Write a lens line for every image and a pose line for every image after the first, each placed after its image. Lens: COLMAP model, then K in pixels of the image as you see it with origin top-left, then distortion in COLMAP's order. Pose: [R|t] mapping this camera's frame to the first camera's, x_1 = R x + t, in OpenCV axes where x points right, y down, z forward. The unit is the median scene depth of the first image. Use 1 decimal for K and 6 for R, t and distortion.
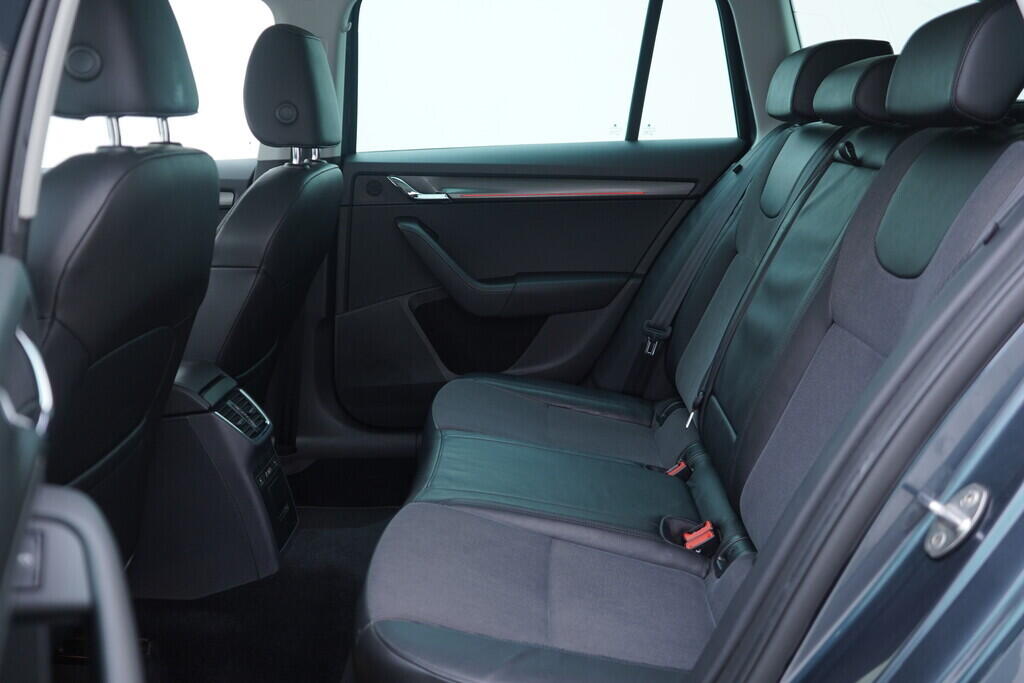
lens RADIAL K [[1060.4, 0, 512.0], [0, 1060.4, 341.5], [0, 0, 1]] dist [0.003156, 0.011161]
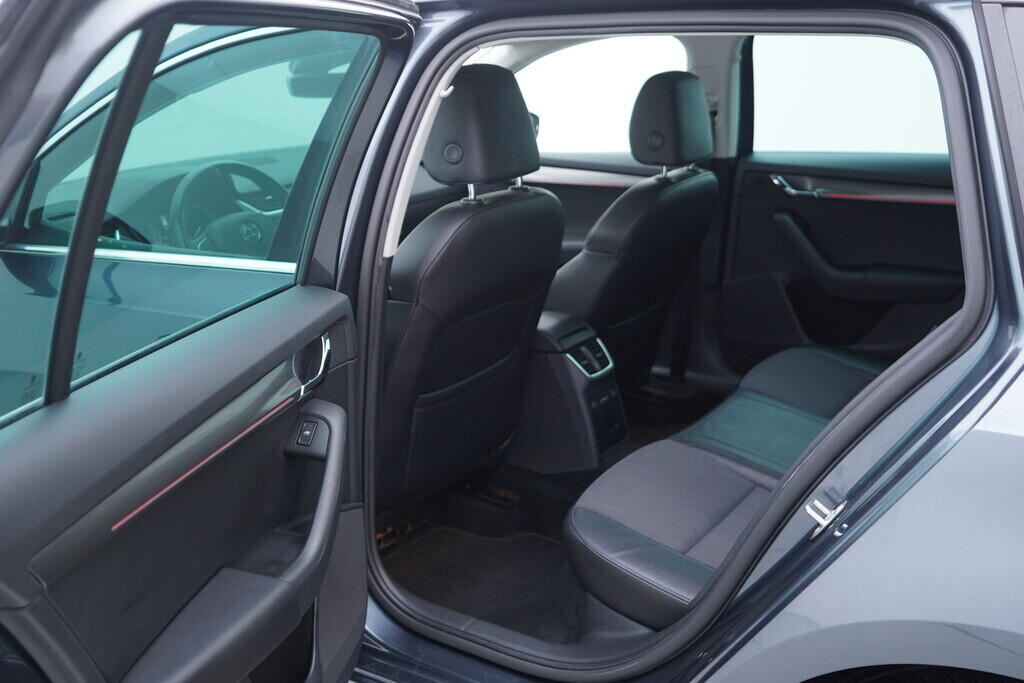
lens RADIAL K [[1060.4, 0, 512.0], [0, 1060.4, 341.5], [0, 0, 1]] dist [0.003156, 0.011161]
pose [[0.839551, 0.146852, -0.523056, 0.387833], [-0.095555, 0.987680, 0.123925, -0.114572], [0.534811, -0.054061, 0.843240, -0.261316]]
